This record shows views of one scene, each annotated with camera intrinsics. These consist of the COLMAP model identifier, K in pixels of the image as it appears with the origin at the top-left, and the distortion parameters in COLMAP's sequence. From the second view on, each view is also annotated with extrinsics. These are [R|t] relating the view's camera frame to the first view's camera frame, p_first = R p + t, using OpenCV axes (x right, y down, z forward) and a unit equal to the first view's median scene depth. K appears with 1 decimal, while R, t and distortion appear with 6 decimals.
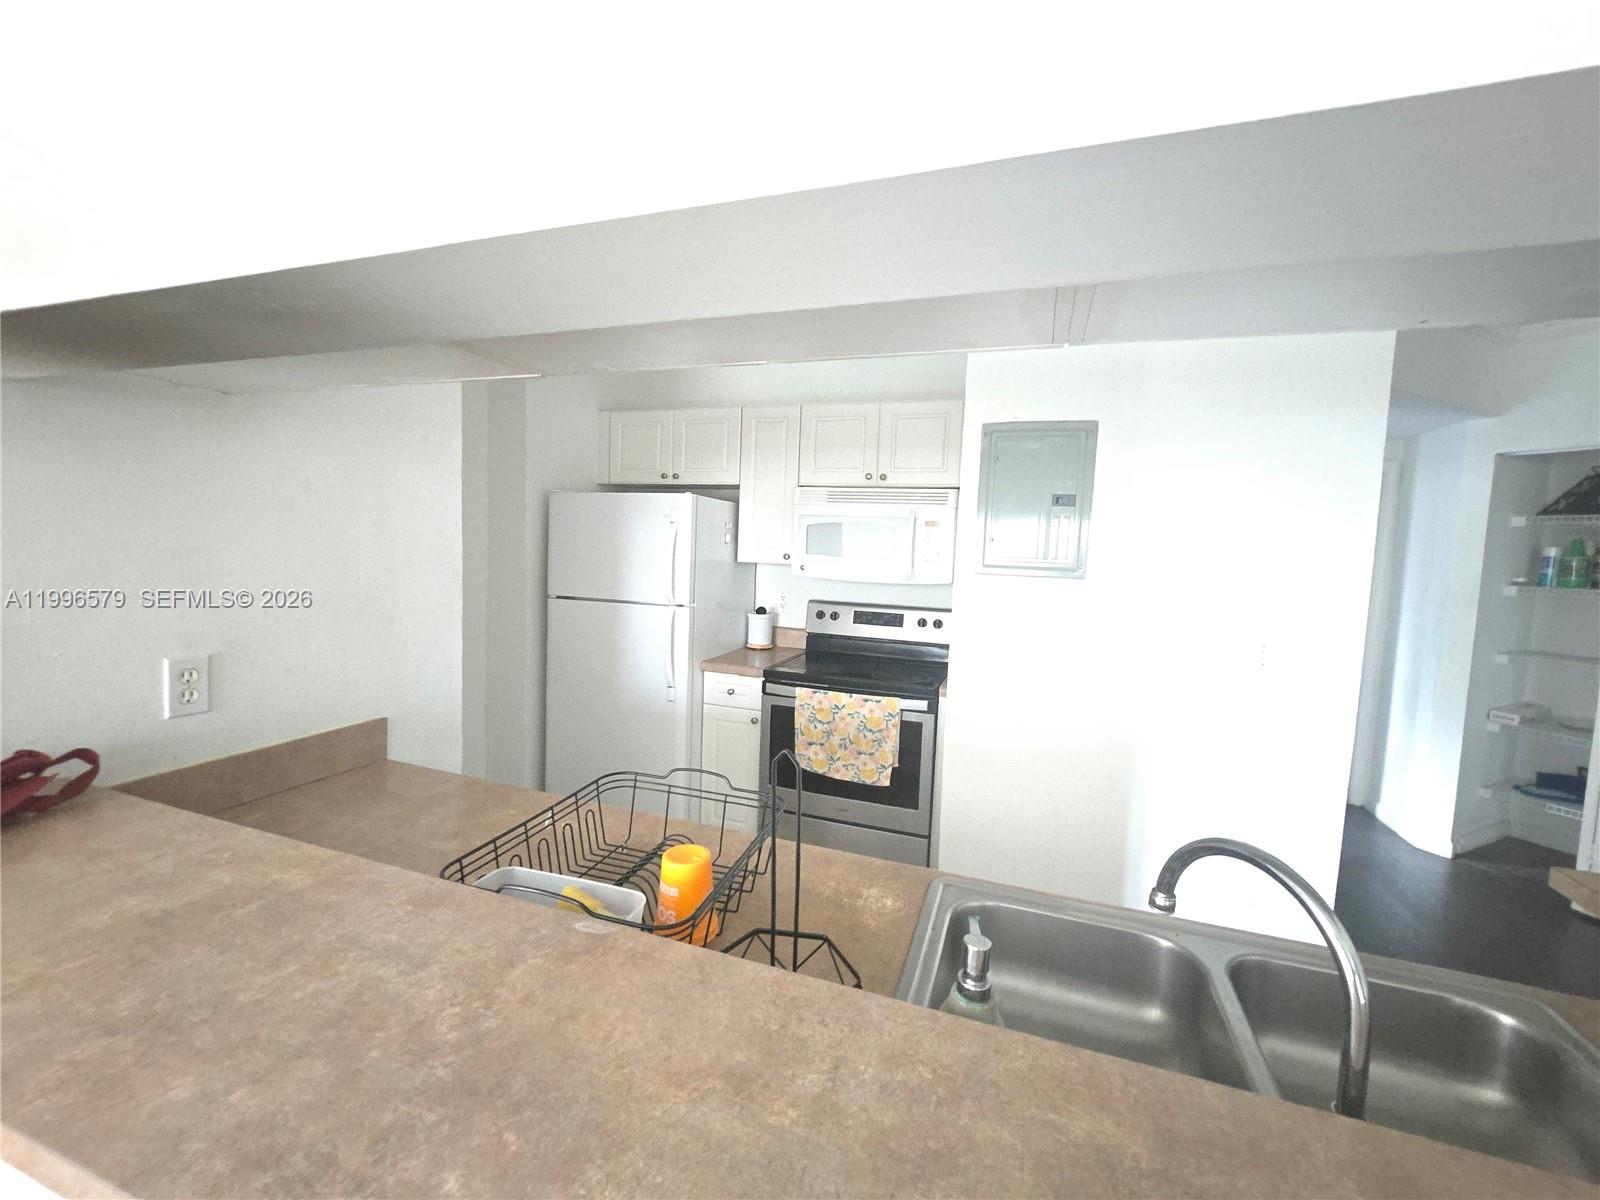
lens RADIAL K [[656.5, 0, 804.4], [0, 656.5, 593.8], [0, 0, 1]] dist [-0.003623, -0.000367]
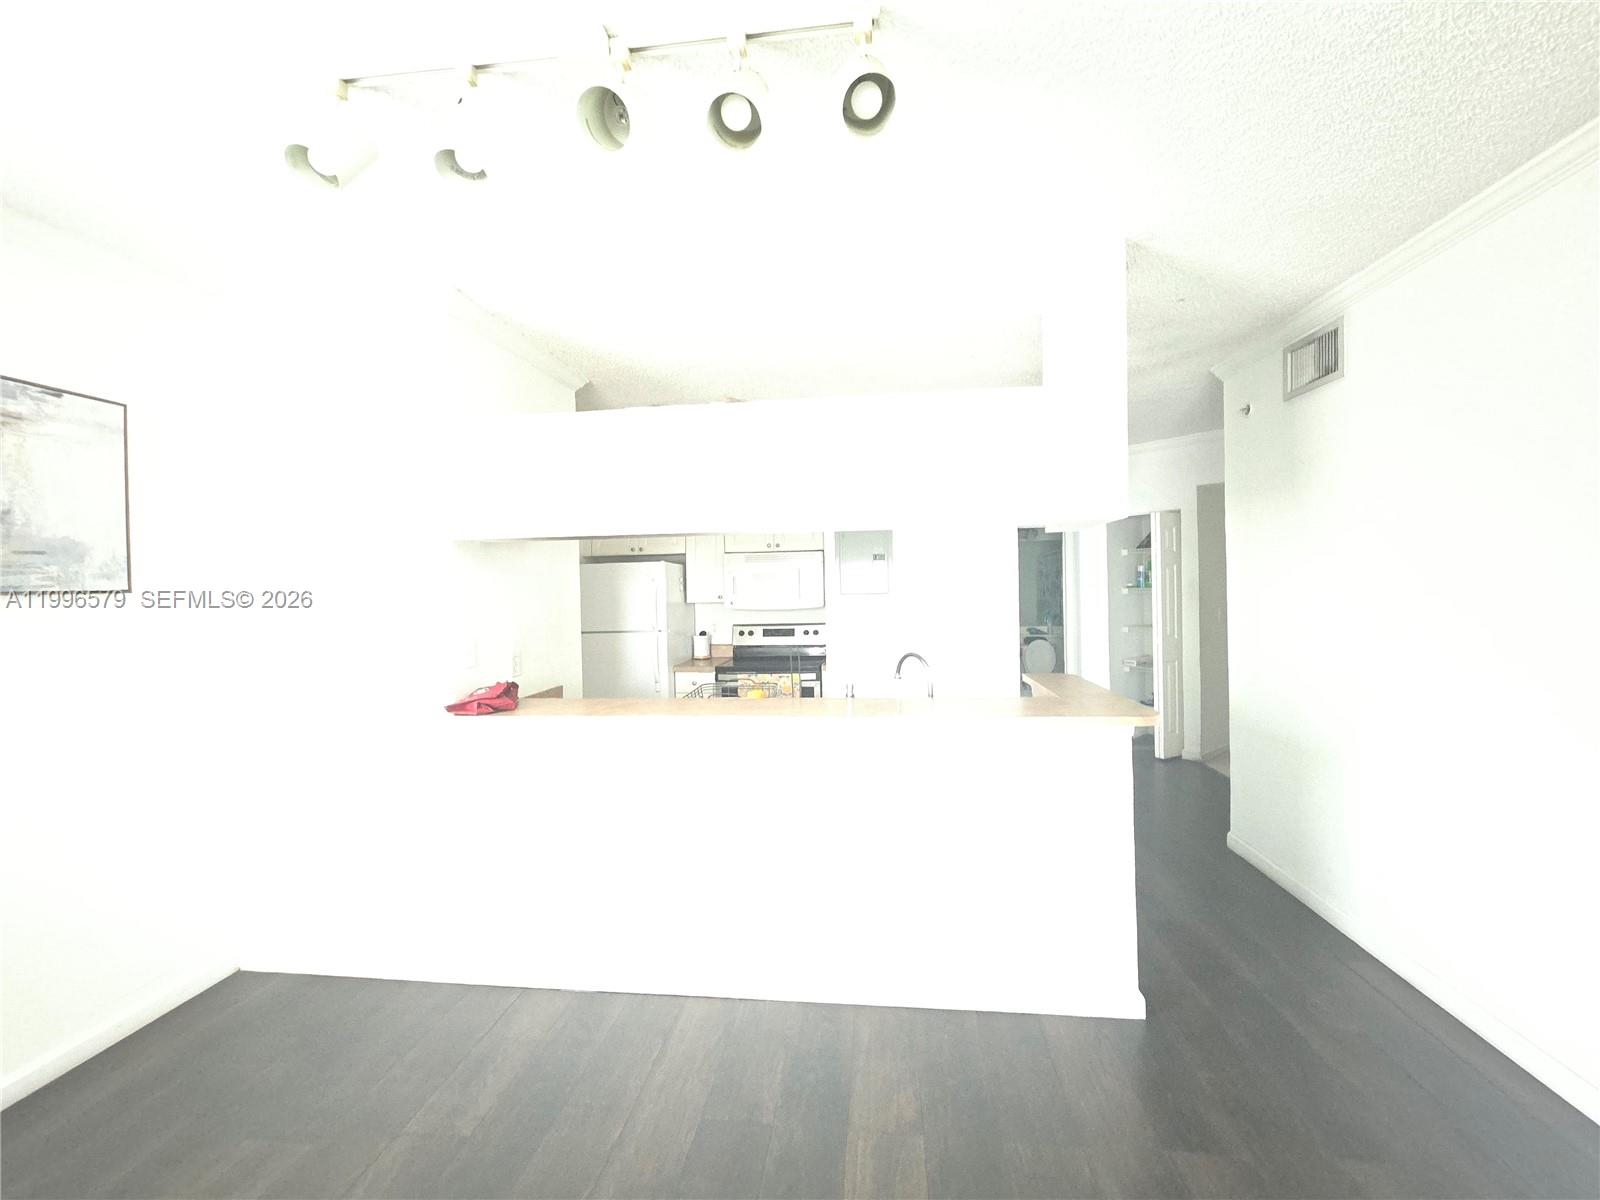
lens RADIAL K [[656.5, 0, 799.9], [0, 656.5, 597.6], [0, 0, 1]] dist [-0.003623, -0.000367]
pose [[0.975264, -0.062271, 0.212090, -0.172422], [0.074594, 0.995929, -0.050600, 0.038702], [-0.208076, 0.065169, 0.975939, -0.578617]]
